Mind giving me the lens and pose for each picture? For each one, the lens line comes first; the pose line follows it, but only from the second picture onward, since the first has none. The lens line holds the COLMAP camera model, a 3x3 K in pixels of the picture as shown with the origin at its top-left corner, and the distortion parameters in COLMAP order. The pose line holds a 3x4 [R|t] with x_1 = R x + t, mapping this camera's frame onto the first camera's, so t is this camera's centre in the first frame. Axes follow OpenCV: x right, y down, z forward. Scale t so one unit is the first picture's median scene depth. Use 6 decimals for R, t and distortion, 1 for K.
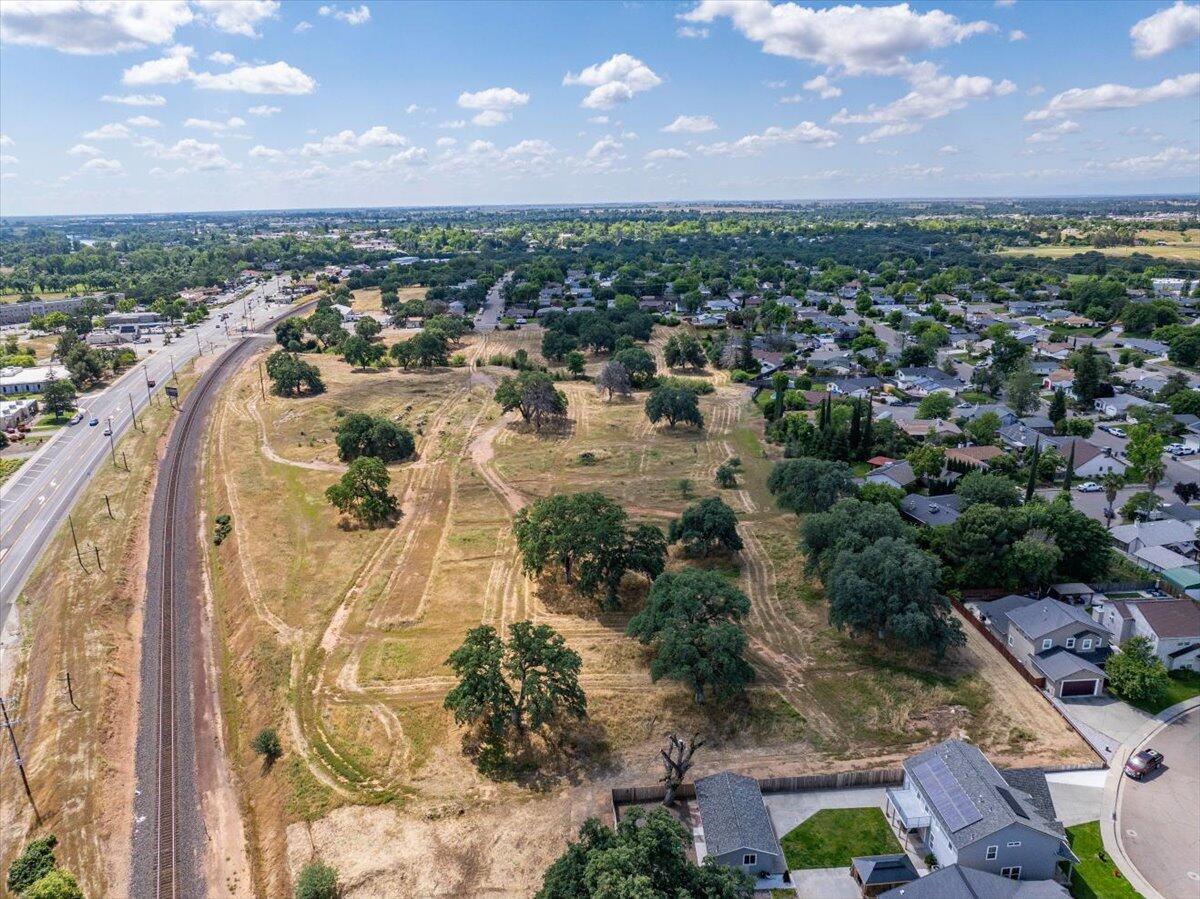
lens RADIAL K [[841.4, 0, 606.0], [0, 841.4, 439.5], [0, 0, 1]] dist [-0.038624, -0.001376]
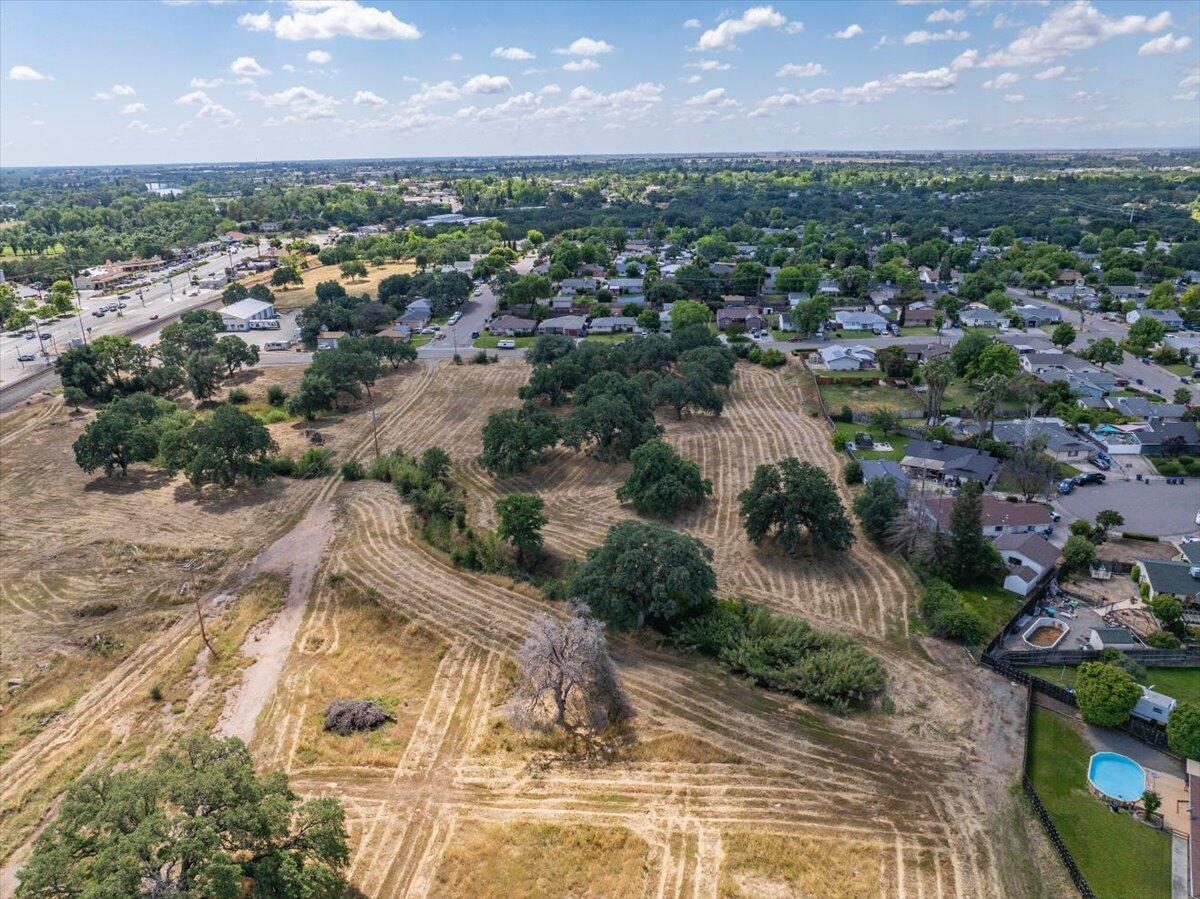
lens RADIAL K [[841.4, 0, 606.0], [0, 841.4, 439.5], [0, 0, 1]] dist [-0.038624, -0.001376]
pose [[0.992722, 0.039900, -0.113624, 0.052631], [-0.033593, 0.997815, 0.056897, -0.165430], [0.115646, -0.052666, 0.991893, 0.646534]]
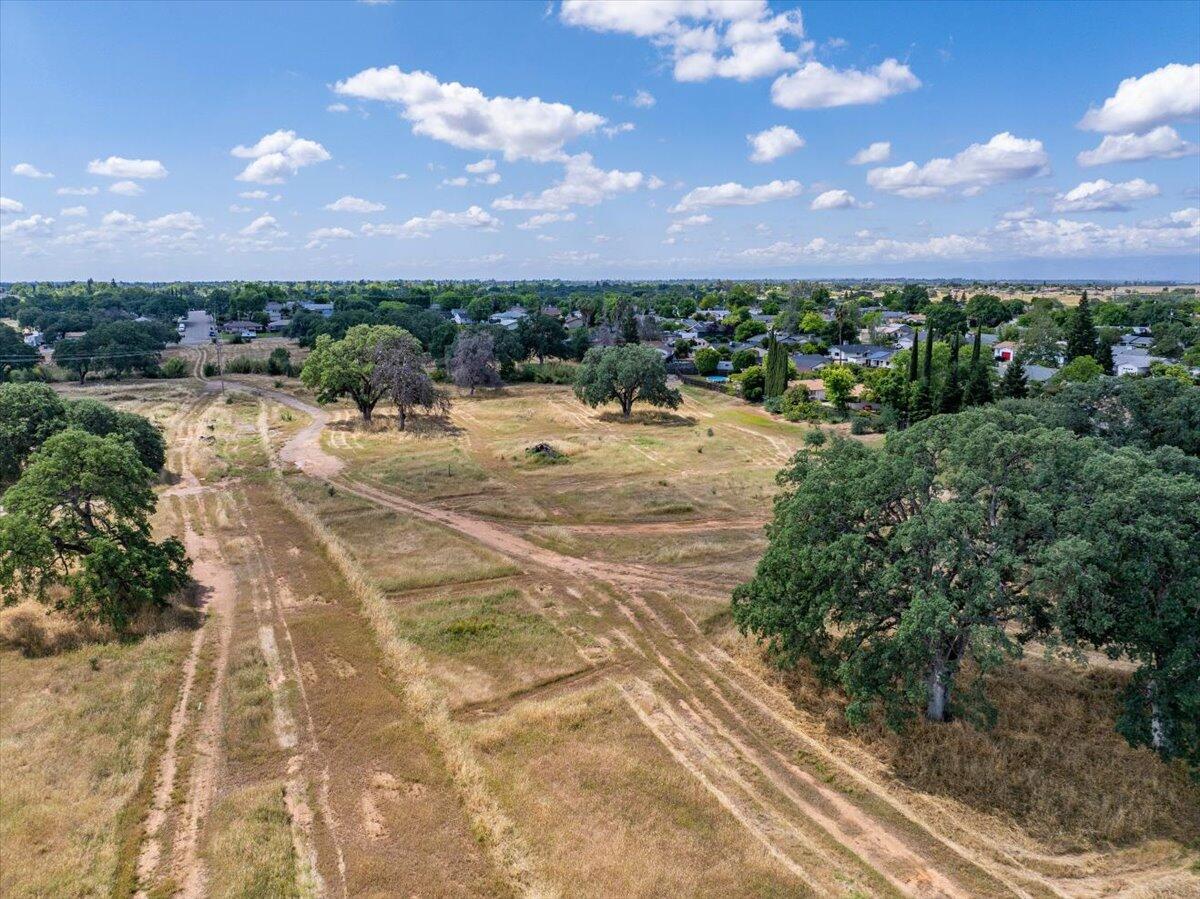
lens RADIAL K [[841.4, 0, 606.0], [0, 841.4, 439.5], [0, 0, 1]] dist [-0.038624, -0.001376]
pose [[0.927971, -0.049825, 0.369307, -0.128231], [0.083976, 0.993490, -0.076972, 0.040880], [-0.363068, 0.102441, 0.926114, 0.366378]]
